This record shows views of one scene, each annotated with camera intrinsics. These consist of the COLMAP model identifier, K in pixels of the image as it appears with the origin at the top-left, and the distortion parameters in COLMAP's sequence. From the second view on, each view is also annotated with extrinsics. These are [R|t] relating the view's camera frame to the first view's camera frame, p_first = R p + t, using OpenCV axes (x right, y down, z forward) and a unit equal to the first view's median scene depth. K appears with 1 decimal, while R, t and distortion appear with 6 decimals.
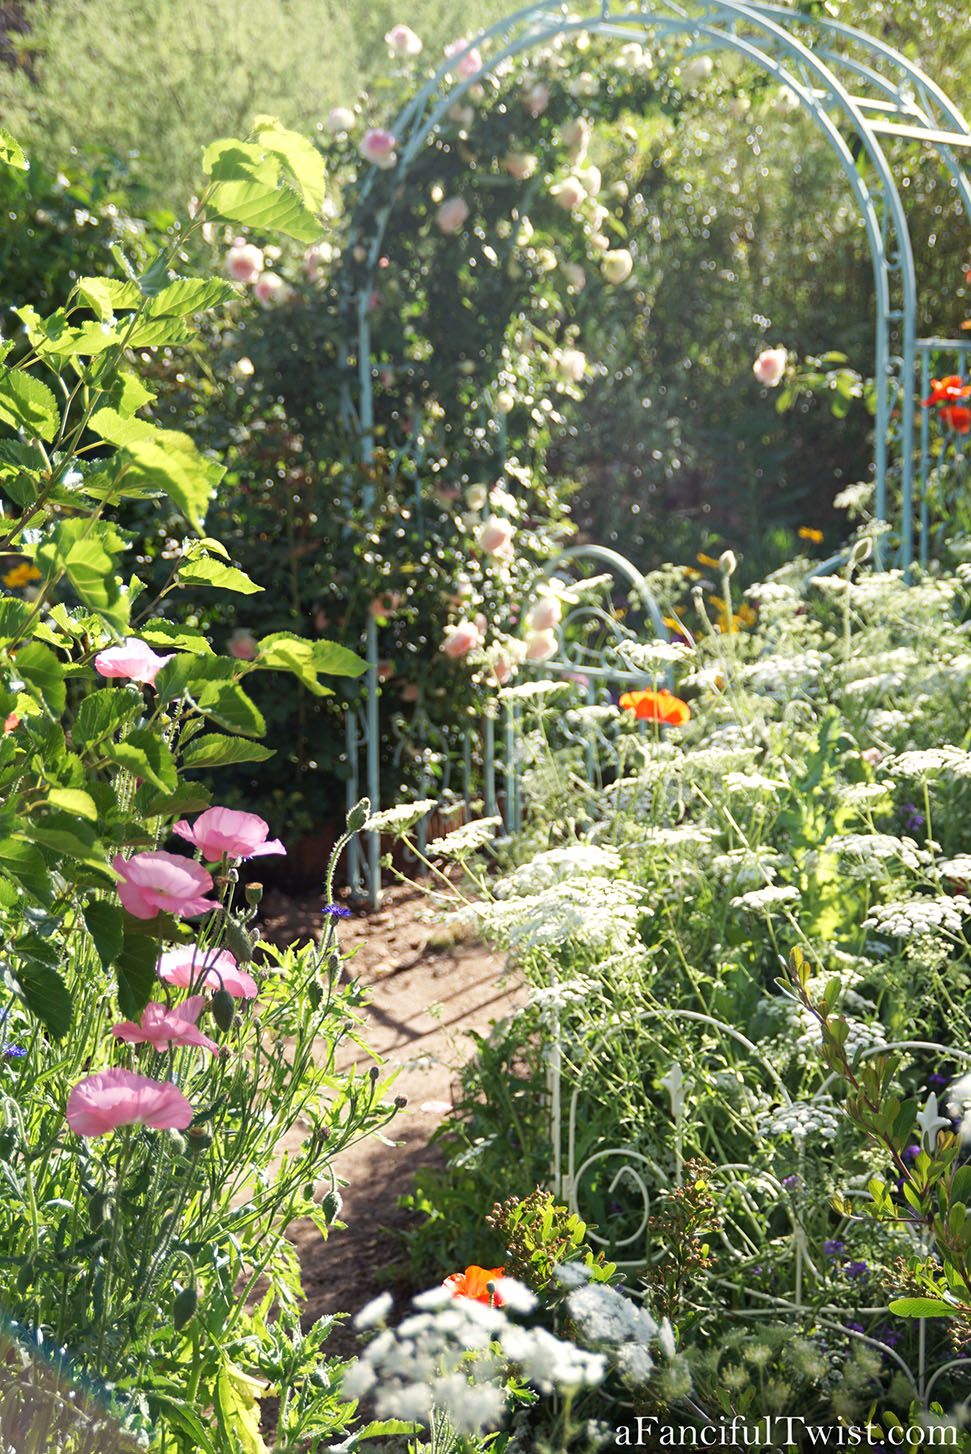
lens RADIAL K [[2976.2, 0, 481.5], [0, 2976.2, 741.9], [0, 0, 1]] dist [0.328432, 0.000000]
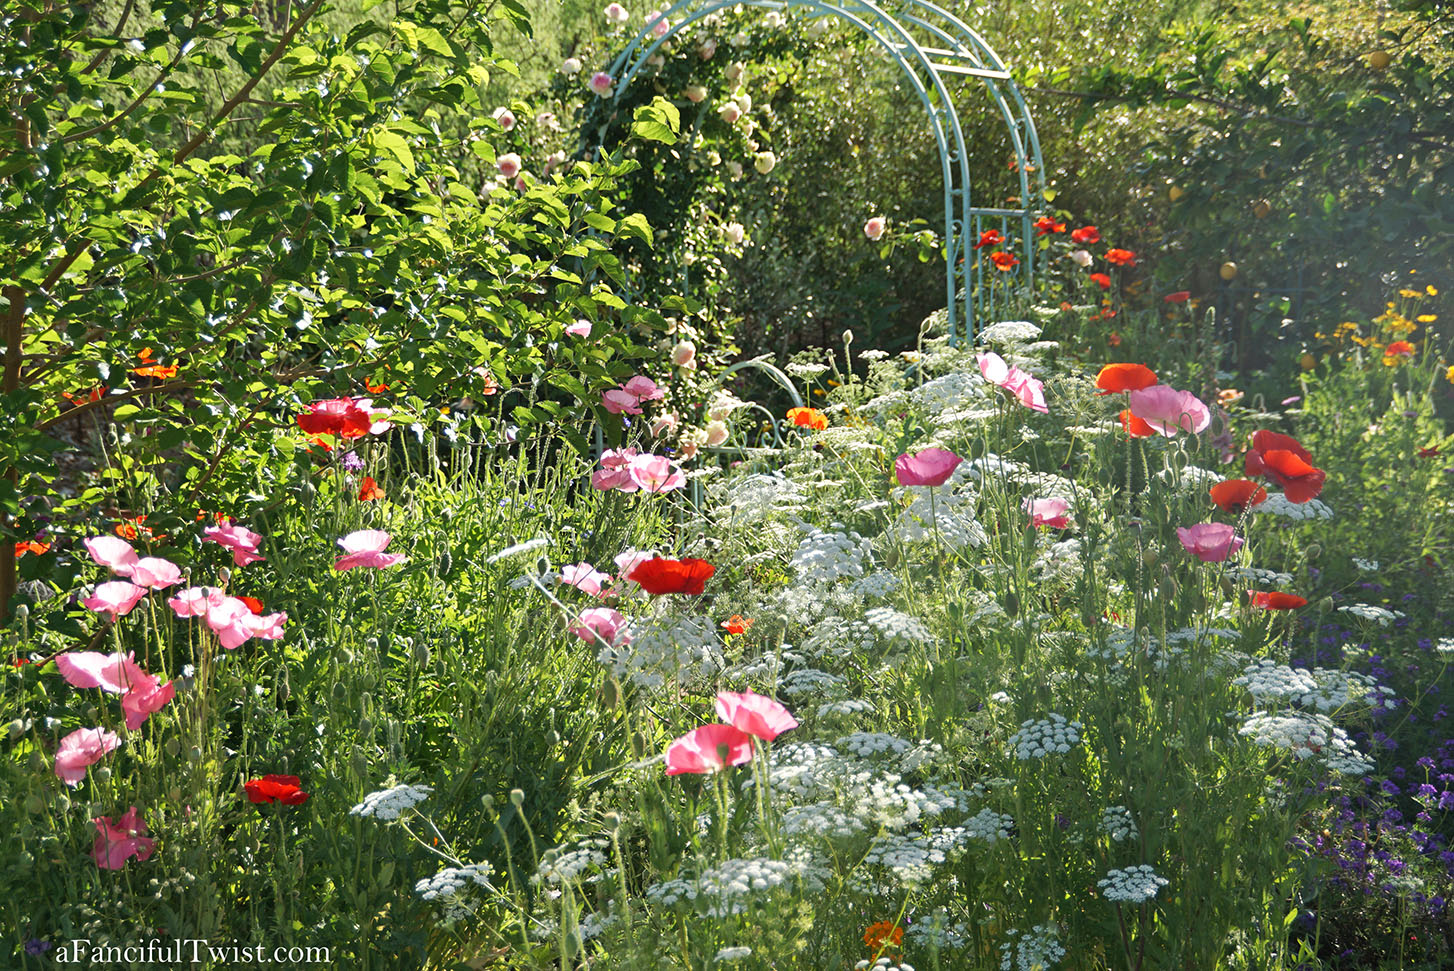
lens RADIAL K [[2976.2, 0, 706.1], [0, 2976.2, 462.4], [0, 0, 1]] dist [0.328432, 0.000000]
pose [[0.999276, -0.021085, 0.031661, -0.031653], [0.022966, 0.997917, -0.060286, 0.069218], [-0.030324, 0.060969, 0.997679, -0.408523]]
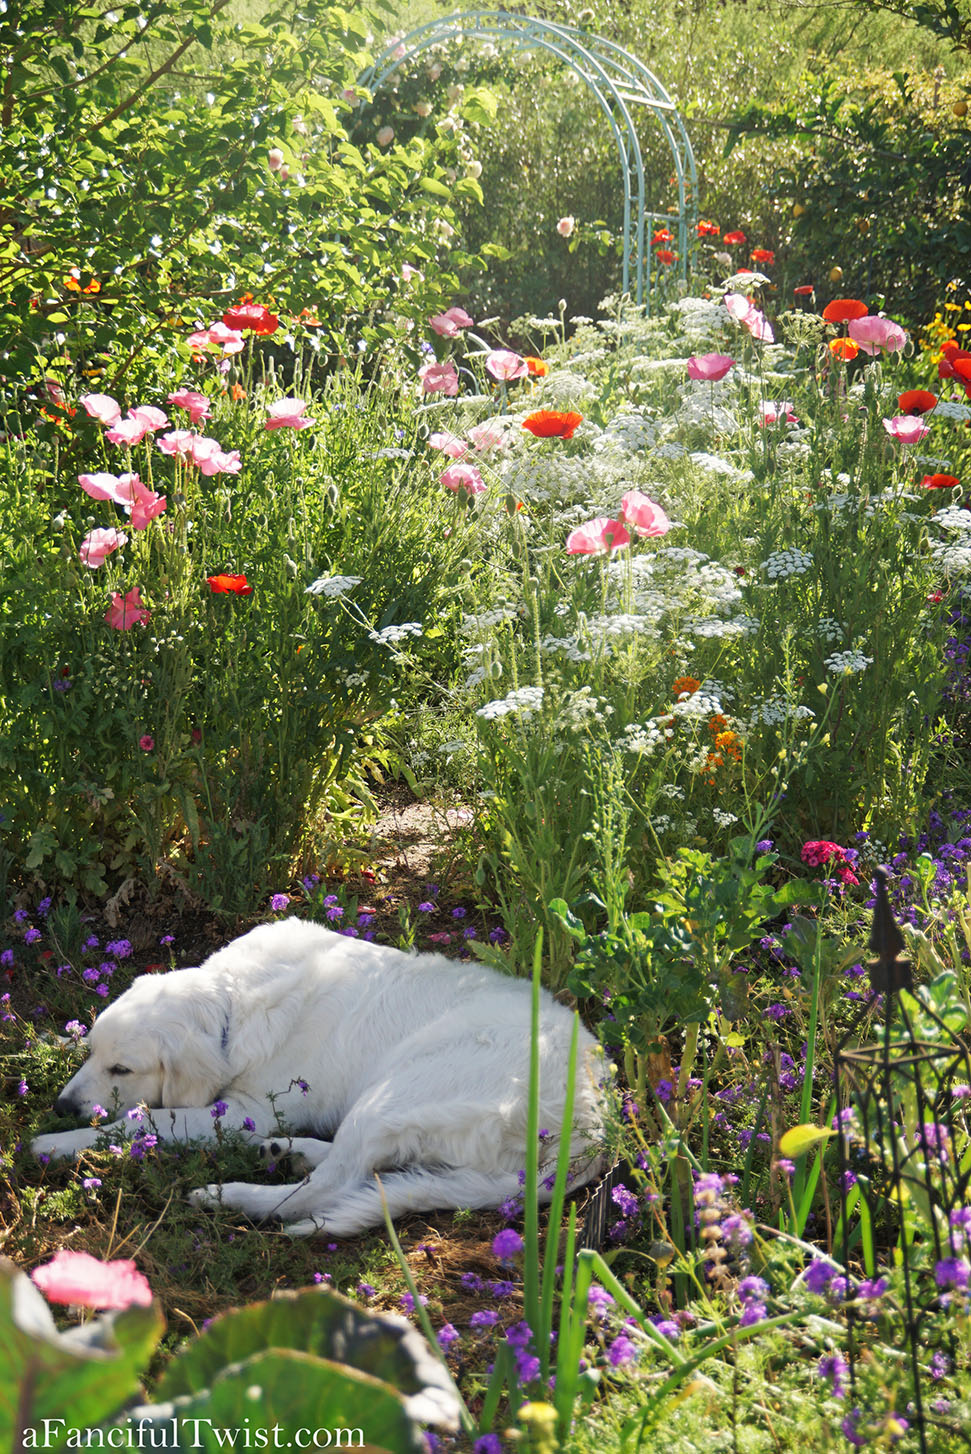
lens RADIAL K [[2420.3, 0, 526.2], [0, 2420.3, 742.5], [0, 0, 1]] dist [0.213880, 0.000000]
pose [[0.993892, 0.005257, 0.110230, -0.085877], [-0.011886, 0.998153, 0.059574, 0.095820], [-0.109714, -0.060520, 0.992119, -0.472701]]
